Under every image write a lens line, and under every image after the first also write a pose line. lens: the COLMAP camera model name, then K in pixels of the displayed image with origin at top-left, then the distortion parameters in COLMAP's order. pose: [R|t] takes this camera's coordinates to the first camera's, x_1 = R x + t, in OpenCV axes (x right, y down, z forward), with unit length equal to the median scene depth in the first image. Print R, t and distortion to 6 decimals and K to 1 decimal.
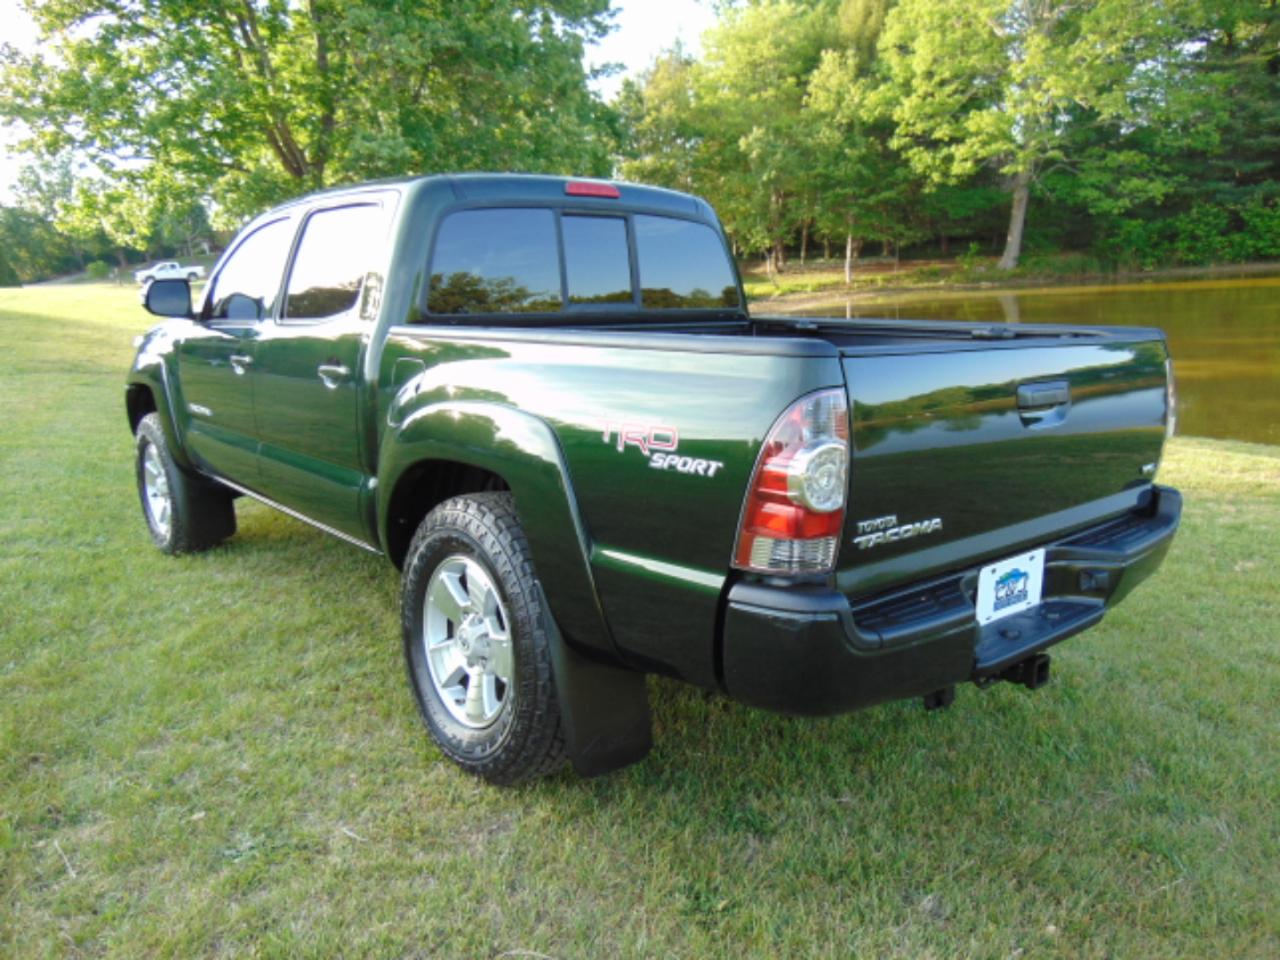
lens RADIAL K [[947.5, 0, 645.7], [0, 947.5, 479.2], [0, 0, 1]] dist [-0.025234, 0.045359]
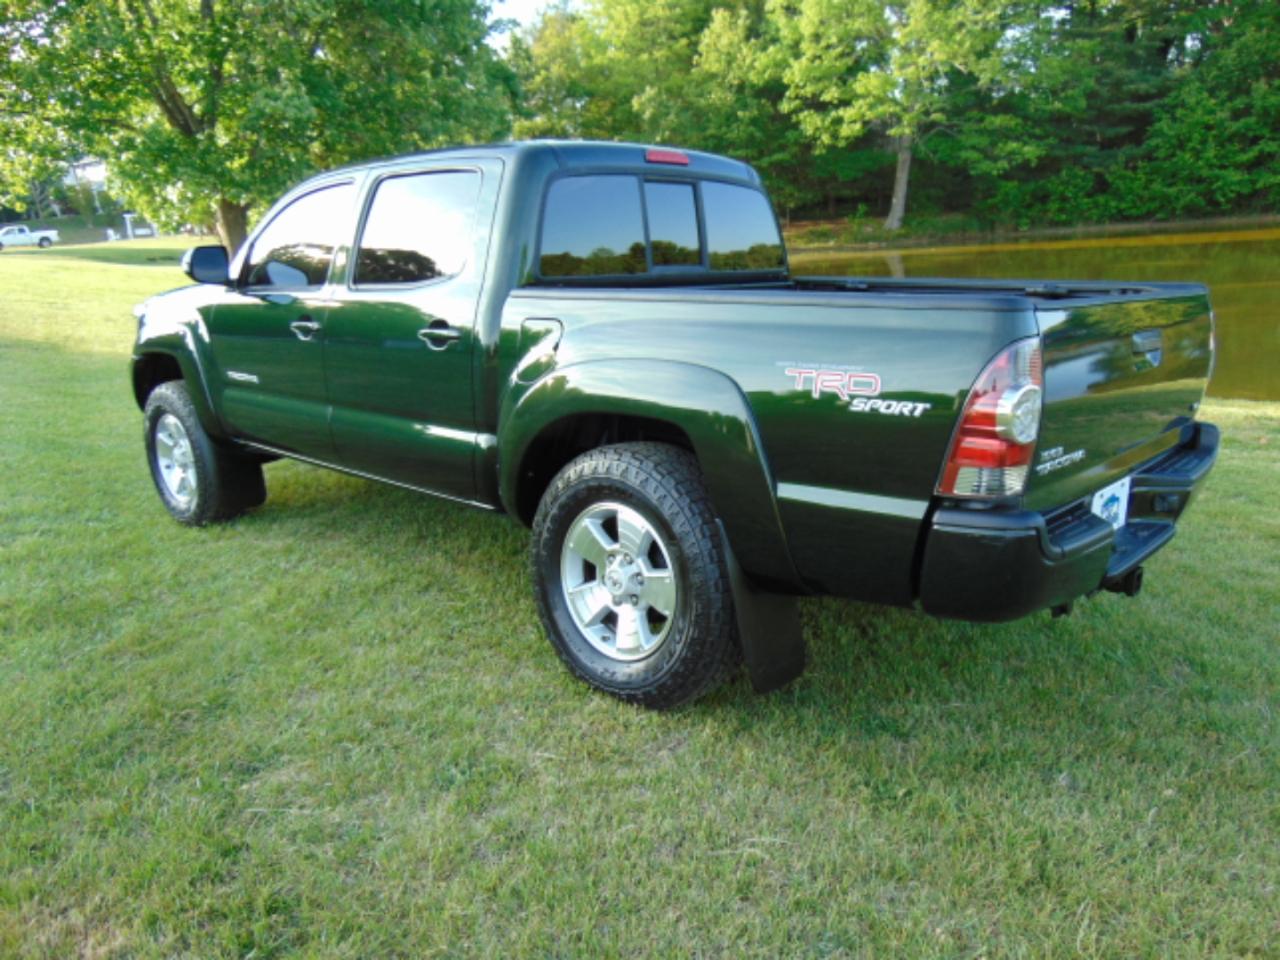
lens RADIAL K [[947.5, 0, 645.7], [0, 947.5, 479.2], [0, 0, 1]] dist [-0.025234, 0.045359]
pose [[0.993150, -0.034312, 0.111698, -0.222870], [0.030051, 0.998763, 0.039613, 0.010129], [-0.112919, -0.035985, 0.992952, -0.060062]]
